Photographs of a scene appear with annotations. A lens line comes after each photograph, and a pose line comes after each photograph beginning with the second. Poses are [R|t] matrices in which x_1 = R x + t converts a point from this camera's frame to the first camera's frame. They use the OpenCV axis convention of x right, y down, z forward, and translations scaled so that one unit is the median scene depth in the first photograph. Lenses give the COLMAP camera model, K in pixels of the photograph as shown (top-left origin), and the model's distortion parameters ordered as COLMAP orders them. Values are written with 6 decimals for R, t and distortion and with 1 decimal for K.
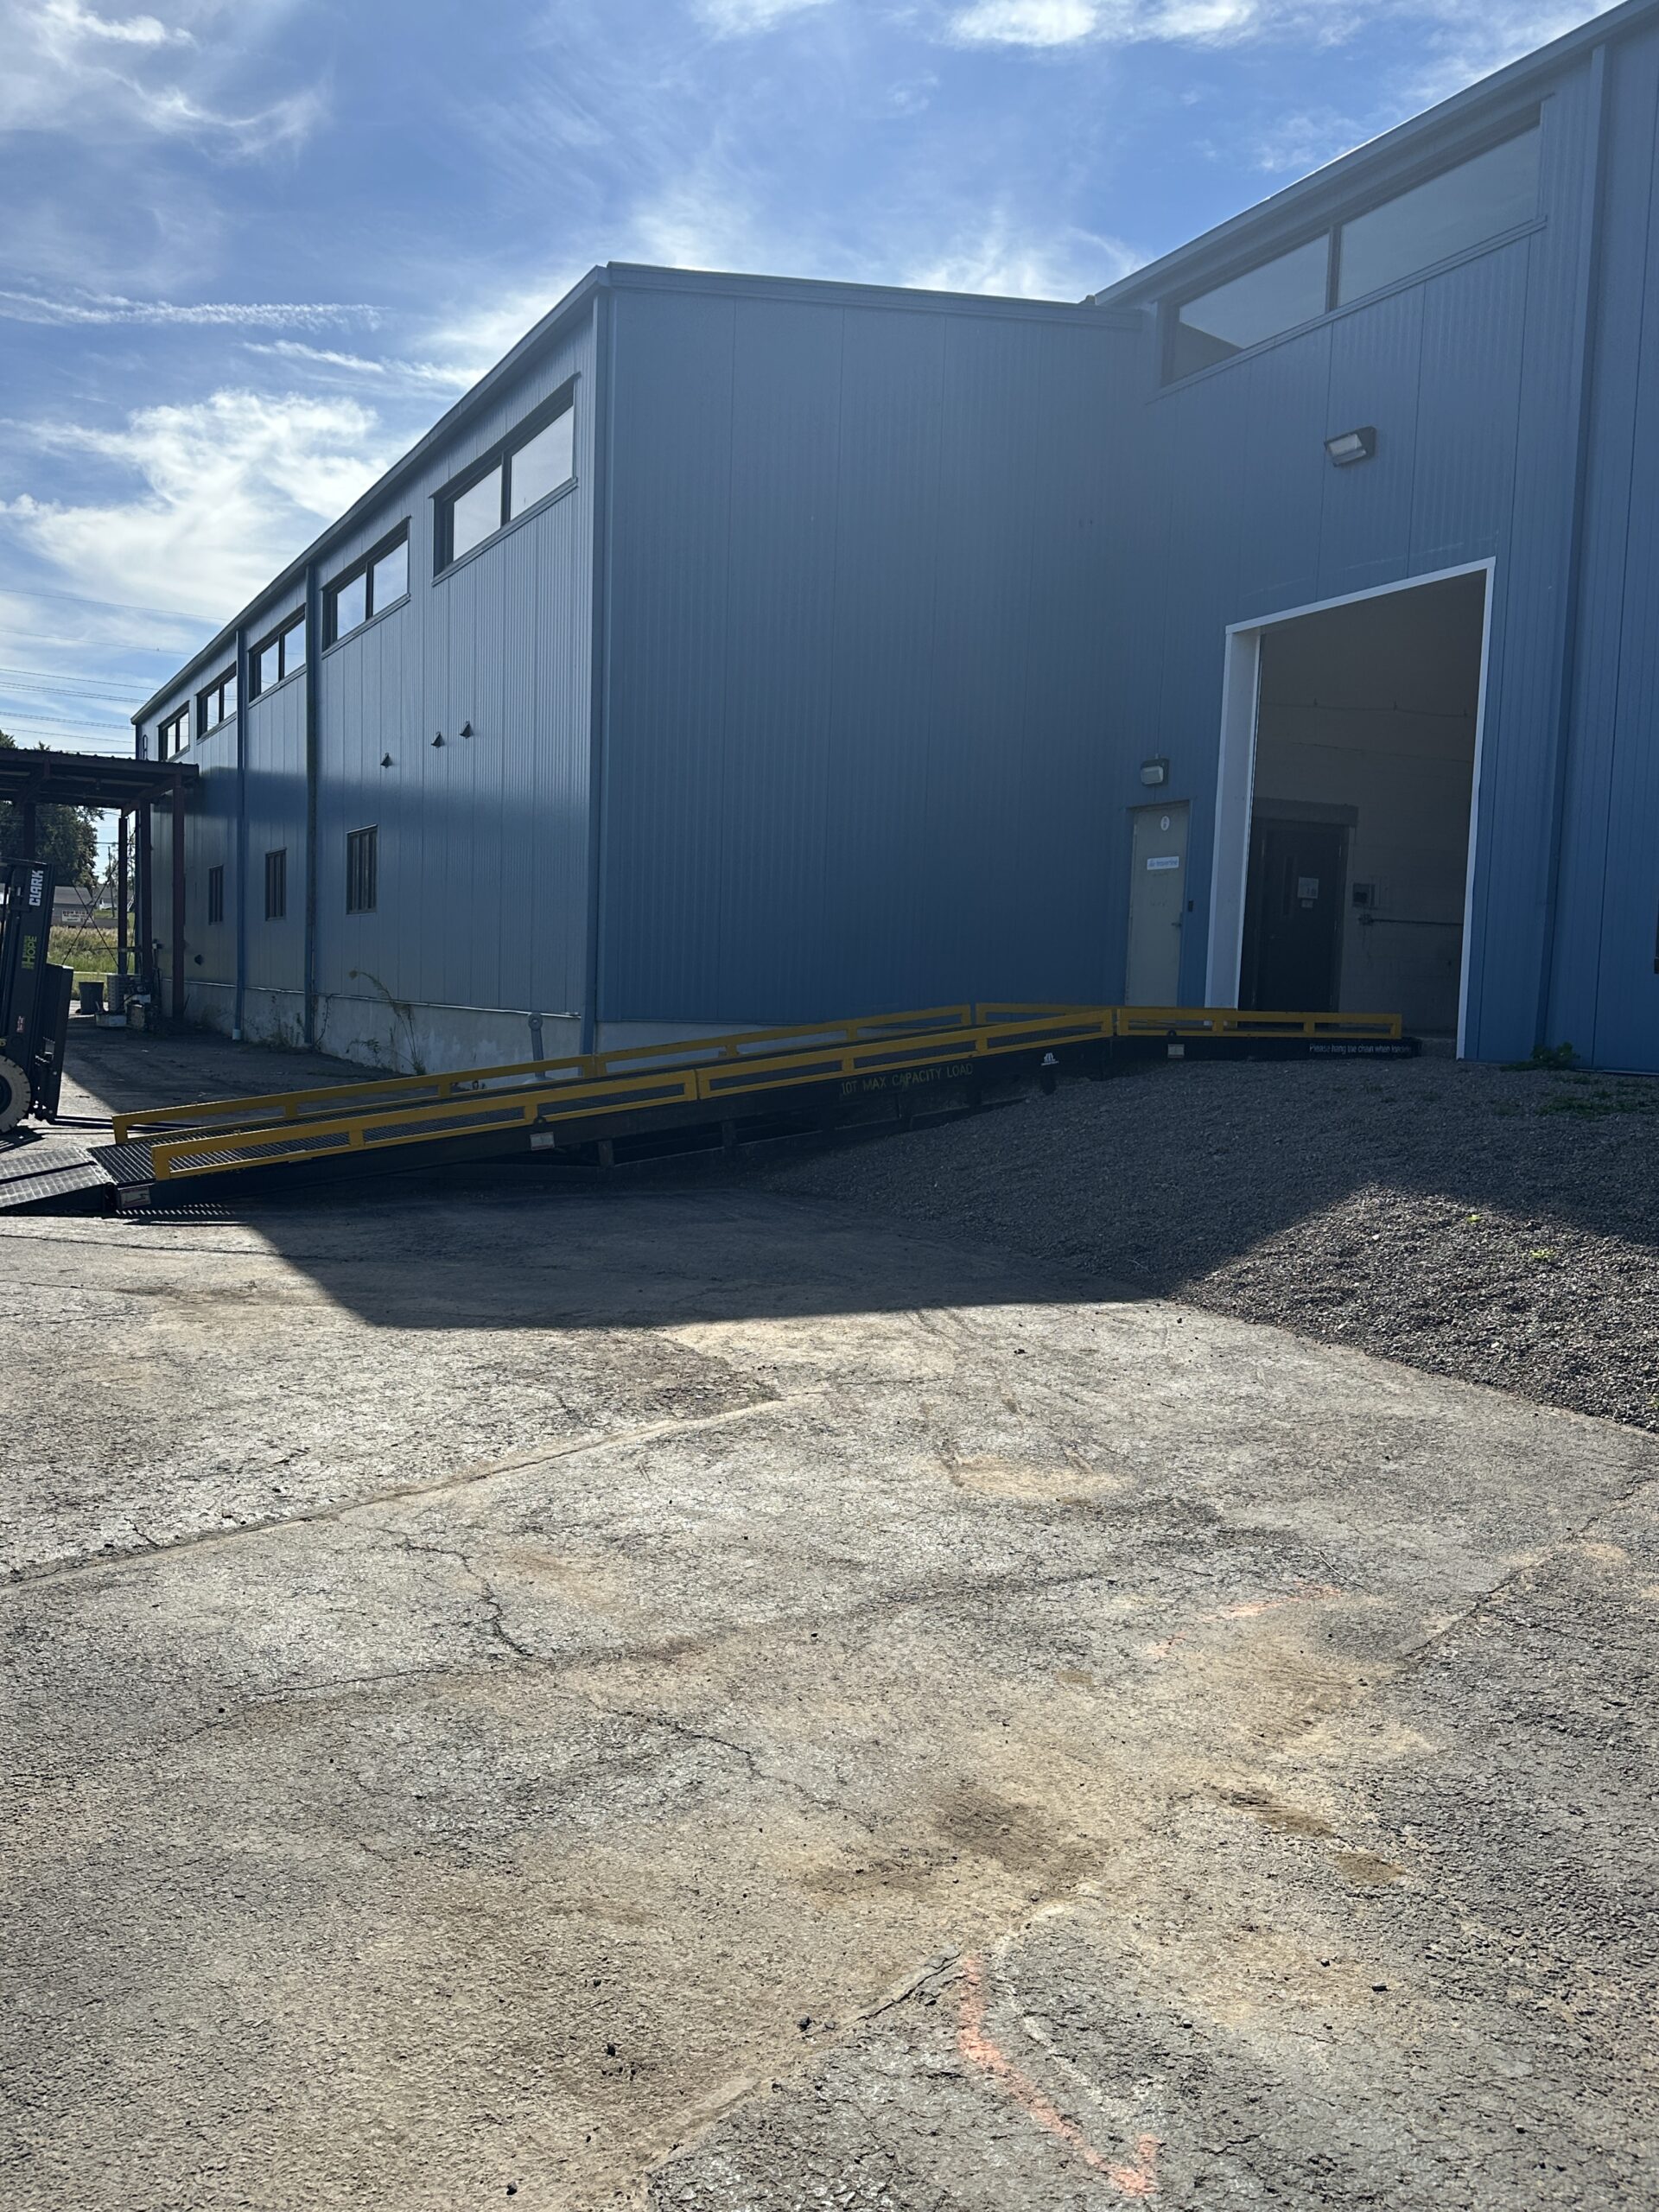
lens RADIAL K [[1858.3, 0, 829.5], [0, 1858.3, 1106.0], [0, 0, 1]] dist [-0.001898, -0.003045]
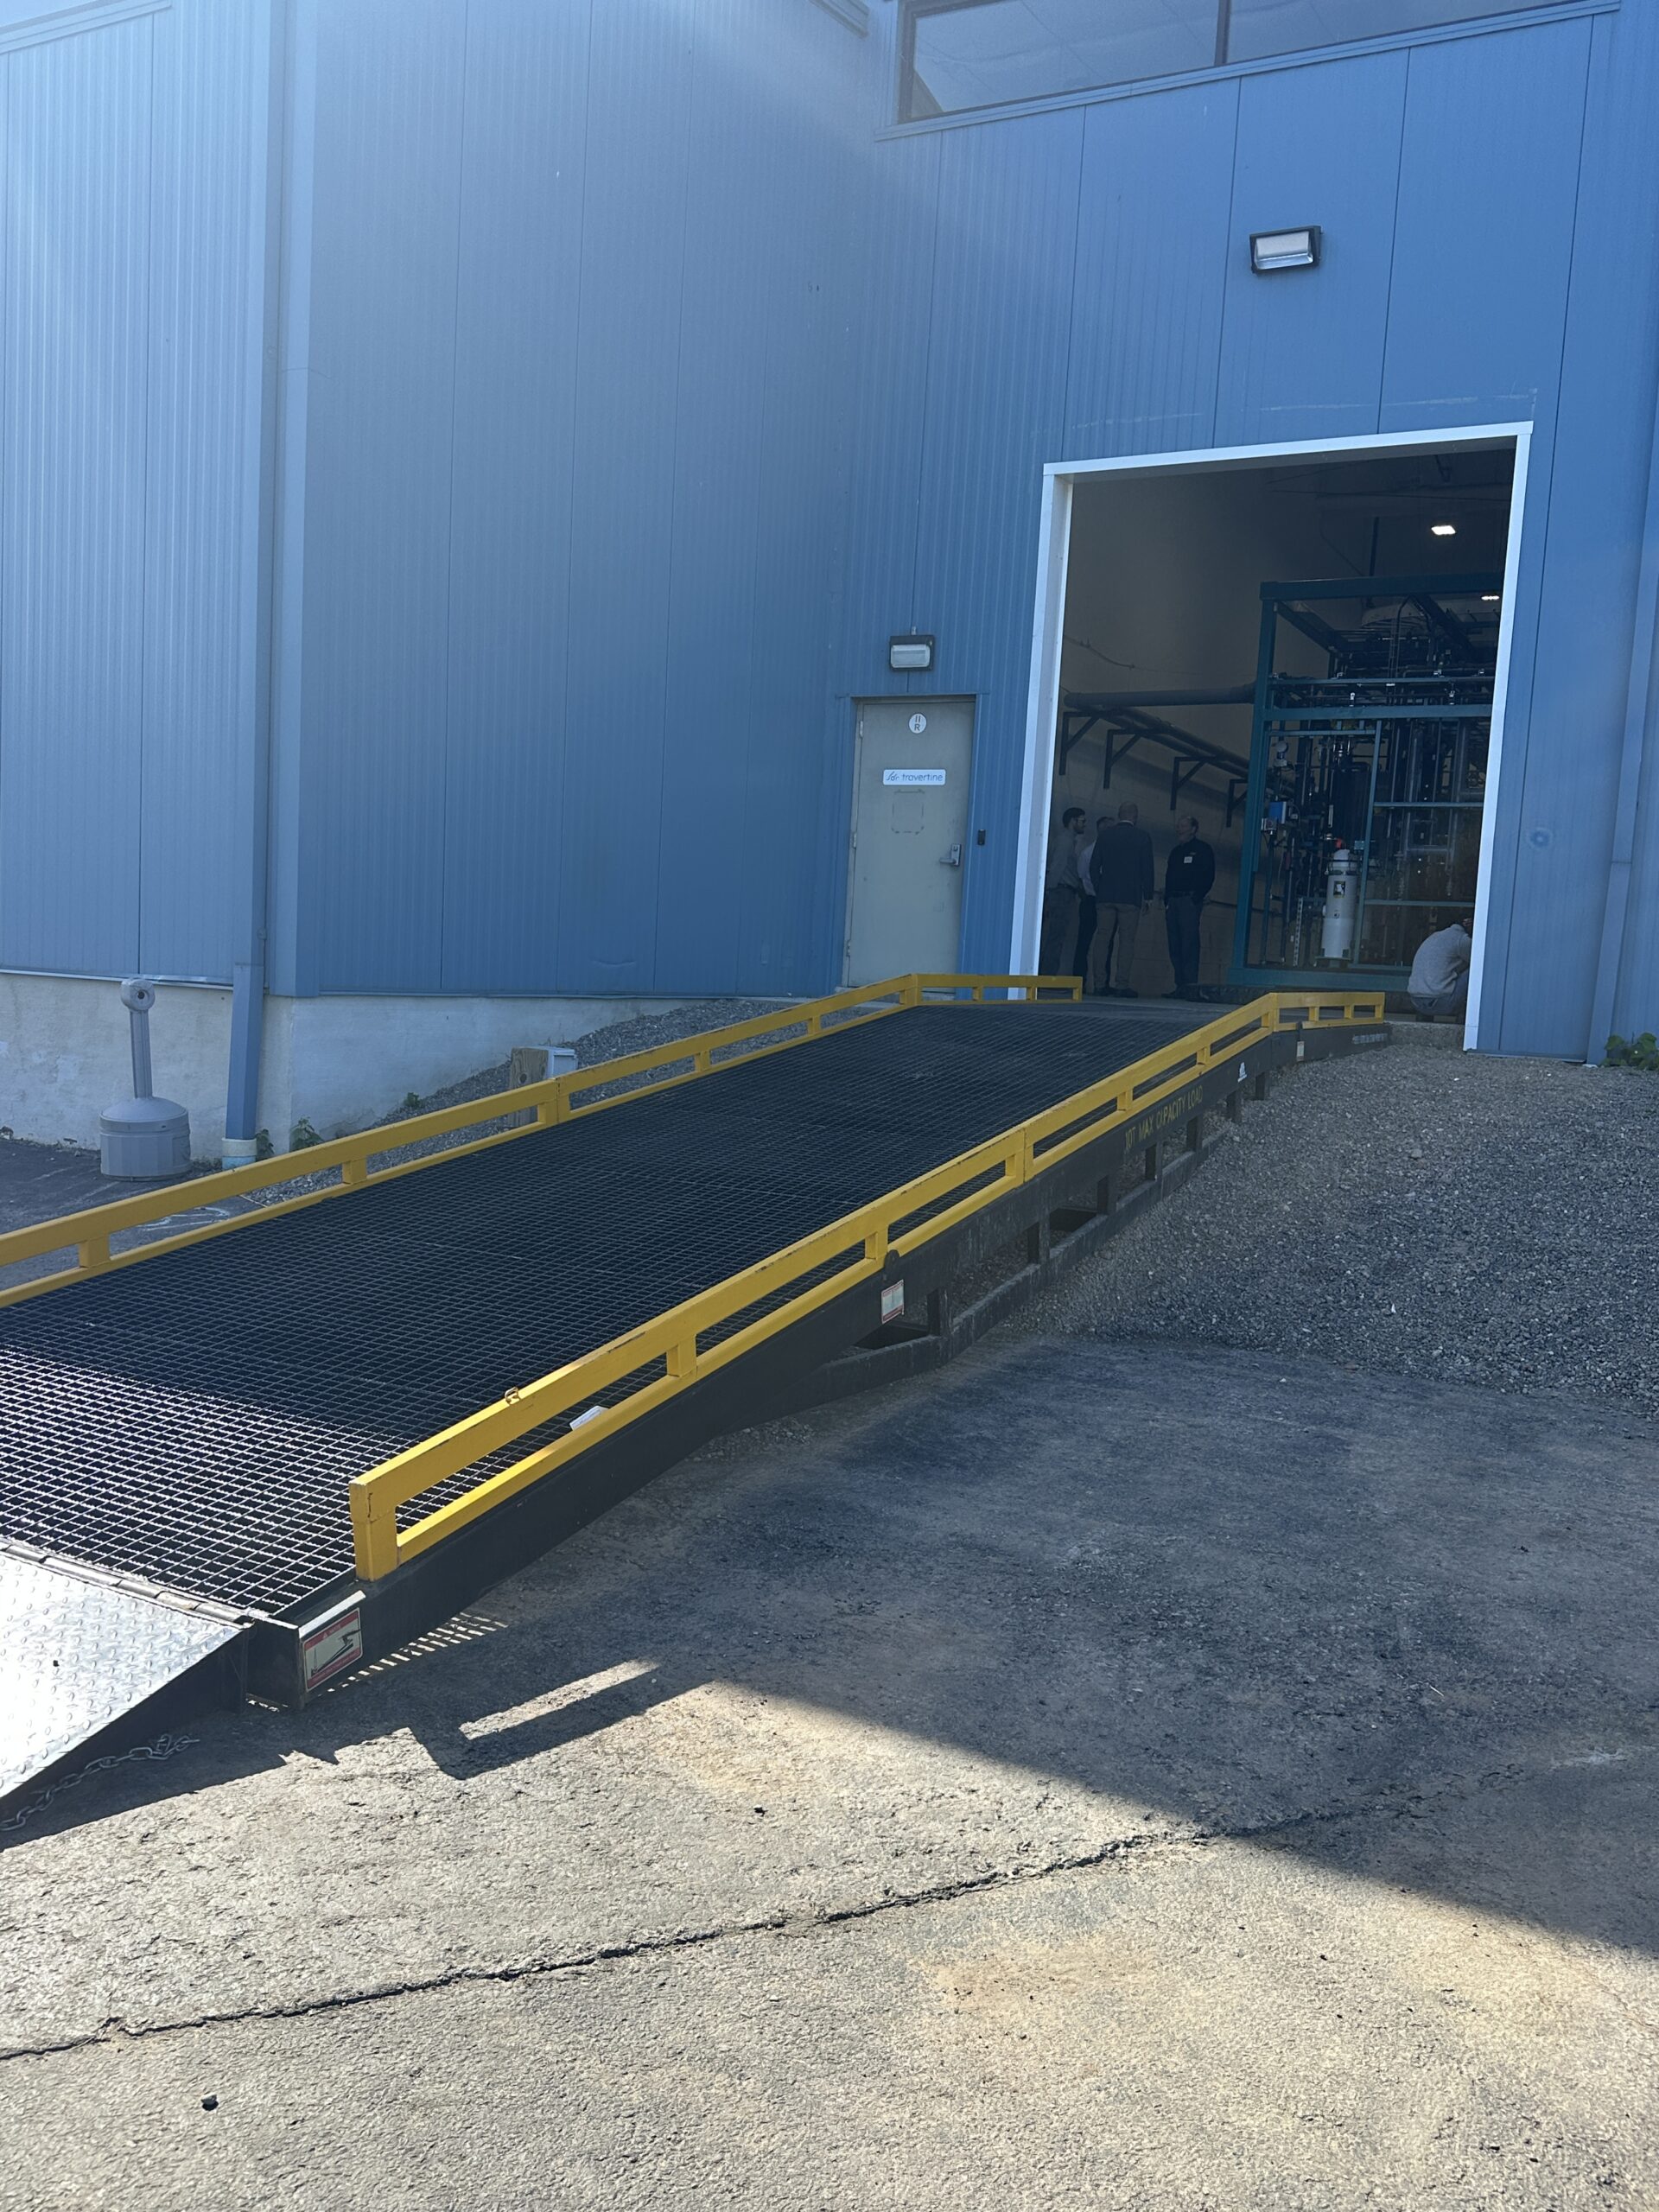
lens RADIAL K [[1858.3, 0, 829.5], [0, 1858.3, 1106.0], [0, 0, 1]] dist [-0.001898, -0.003045]
pose [[0.804909, -0.037683, 0.592201, -0.308462], [0.014054, 0.998912, 0.044461, -0.035000], [-0.593232, -0.027464, 0.804563, 0.442937]]
